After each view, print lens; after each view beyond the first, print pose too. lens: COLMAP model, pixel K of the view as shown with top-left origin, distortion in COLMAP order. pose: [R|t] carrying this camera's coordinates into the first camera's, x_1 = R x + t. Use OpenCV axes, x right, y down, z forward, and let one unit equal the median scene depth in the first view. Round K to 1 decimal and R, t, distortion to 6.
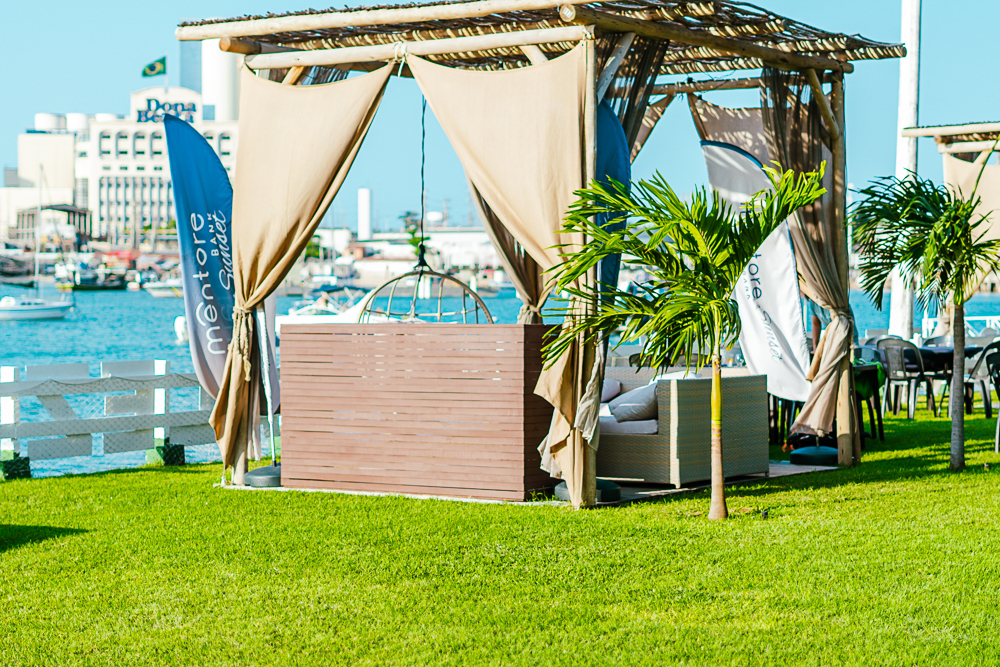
lens RADIAL K [[2151.0, 0, 501.7], [0, 2151.0, 333.5], [0, 0, 1]] dist [0.864826, 0.000000]
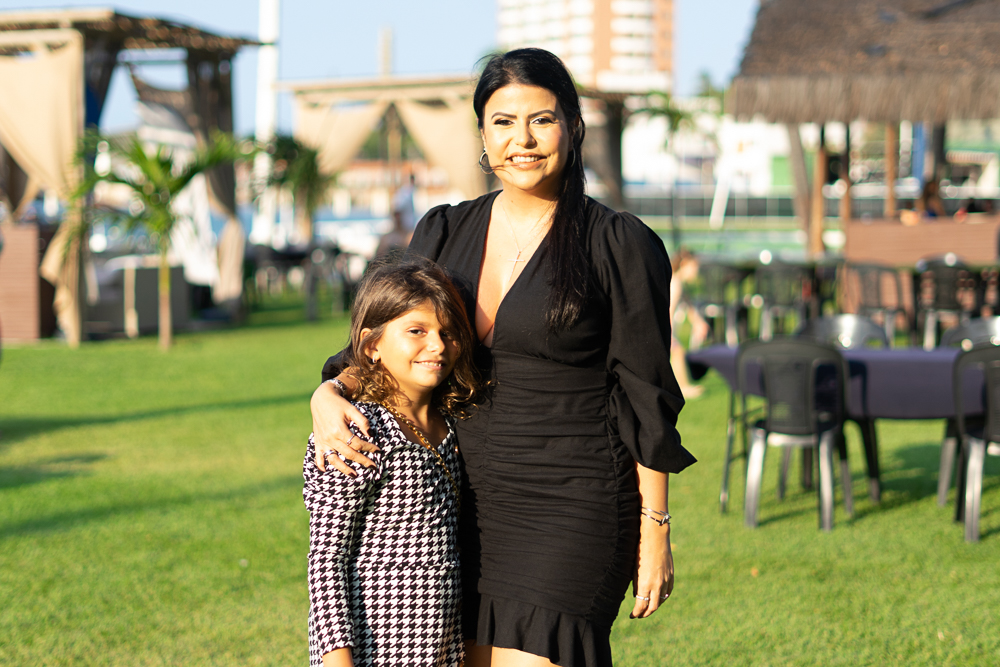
lens RADIAL K [[2151.0, 0, 501.4], [0, 2151.0, 333.2], [0, 0, 1]] dist [0.864826, 0.000000]
pose [[0.957754, -0.000522, 0.287588, -0.108678], [-0.012643, 0.998955, 0.043918, -0.001502], [-0.287310, -0.045698, 0.956747, -0.515019]]
